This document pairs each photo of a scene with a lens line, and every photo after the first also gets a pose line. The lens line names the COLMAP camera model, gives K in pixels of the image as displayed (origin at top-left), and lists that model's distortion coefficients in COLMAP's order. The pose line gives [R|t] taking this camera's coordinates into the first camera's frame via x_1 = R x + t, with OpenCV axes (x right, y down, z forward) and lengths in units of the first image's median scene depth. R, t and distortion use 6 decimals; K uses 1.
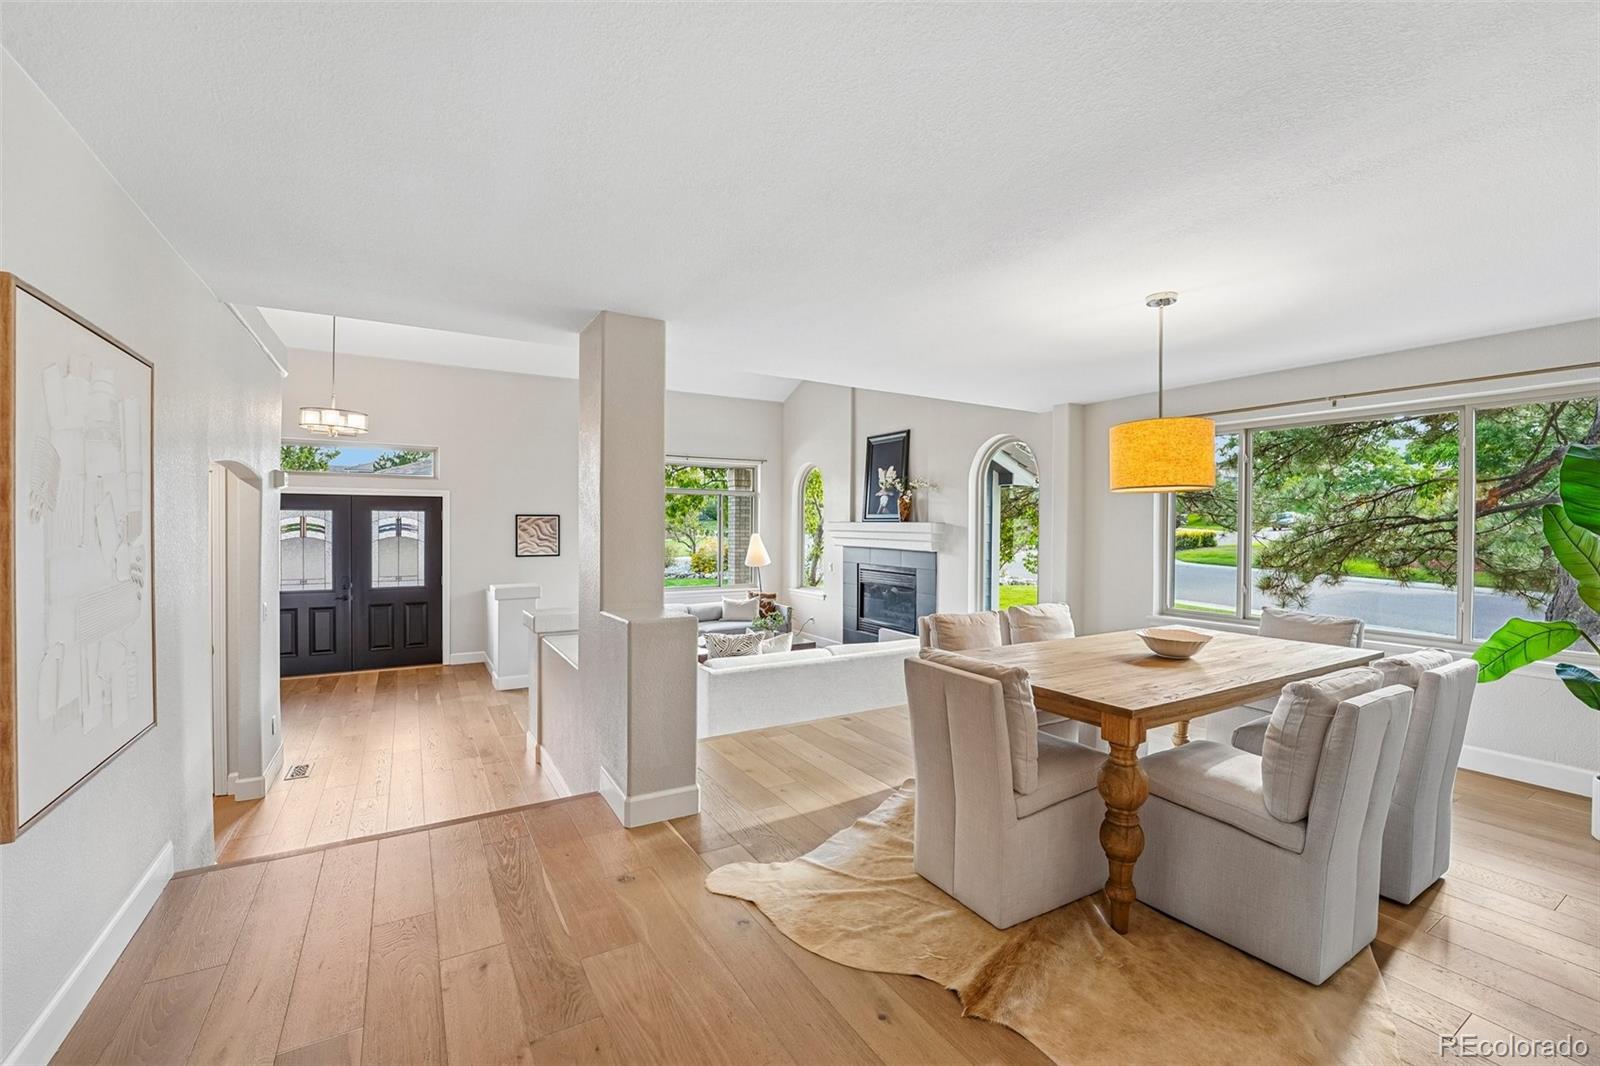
lens RADIAL K [[663.0, 0, 798.8], [0, 663.0, 531.4], [0, 0, 1]] dist [-0.022169, 0.001964]
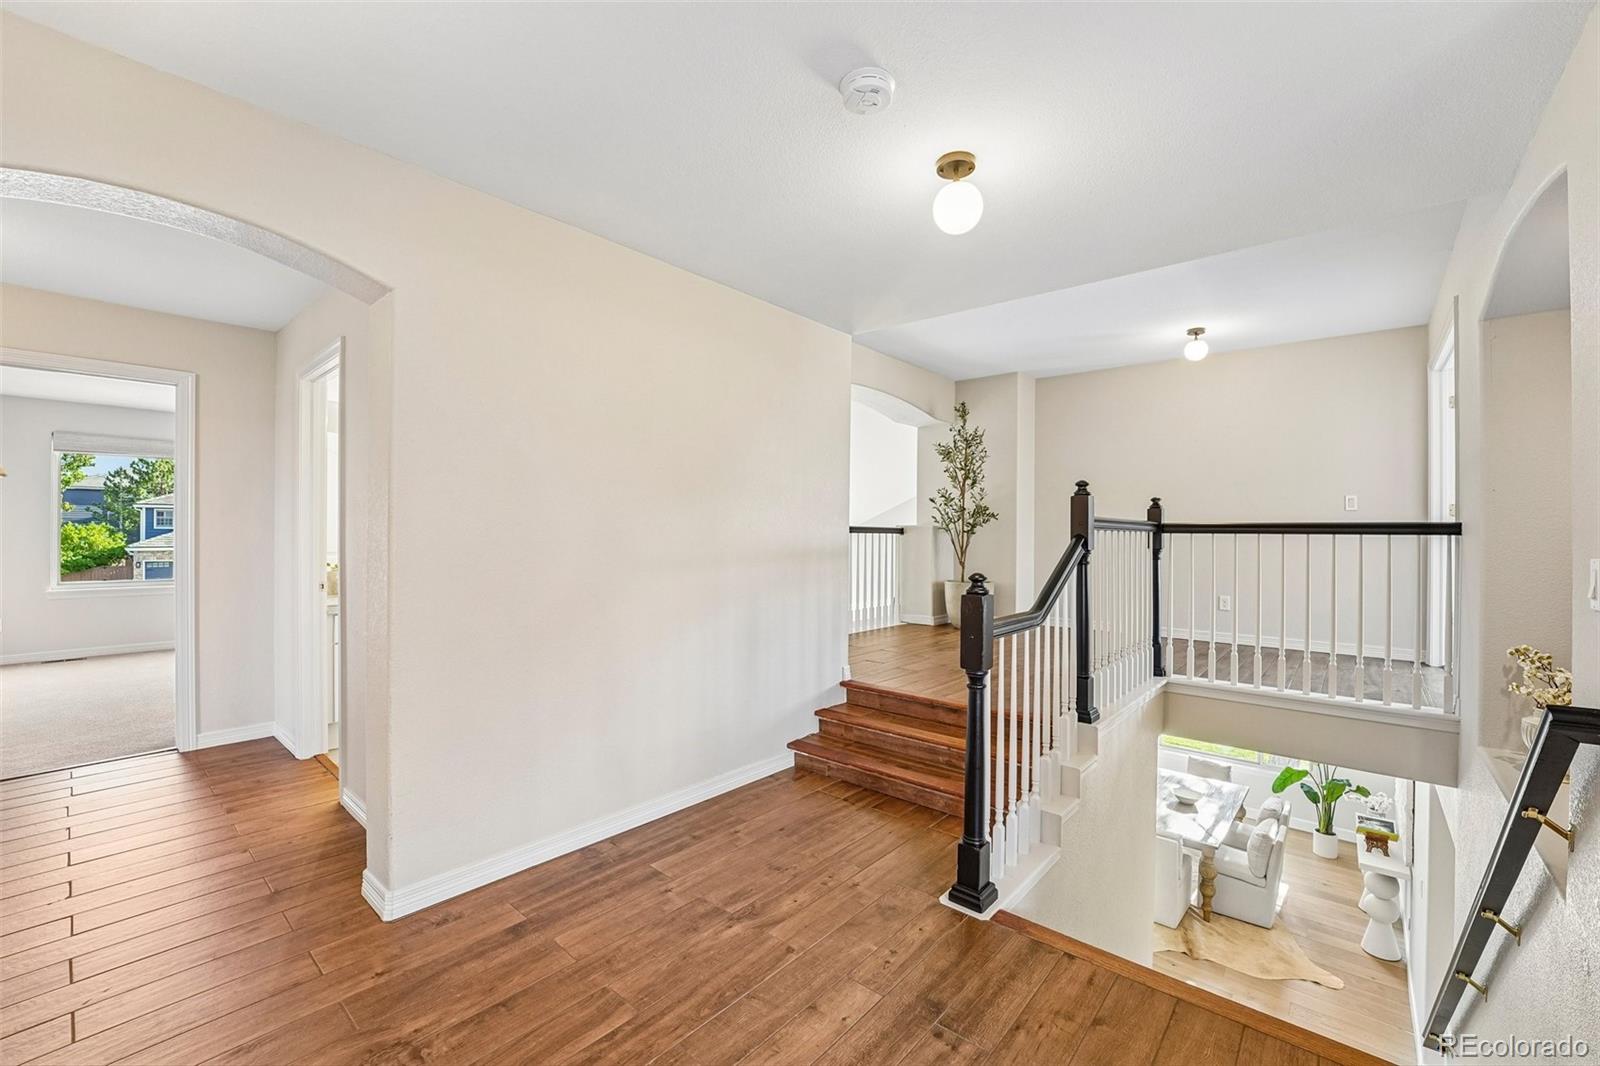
lens RADIAL K [[663.0, 0, 792.7], [0, 663.0, 532.9], [0, 0, 1]] dist [-0.022169, 0.001964]
pose [[0.950831, 0.003573, 0.309689, -2.088512], [-0.002335, 0.999988, -0.004367, -1.051252], [-0.309701, 0.003429, 0.950828, -1.132959]]
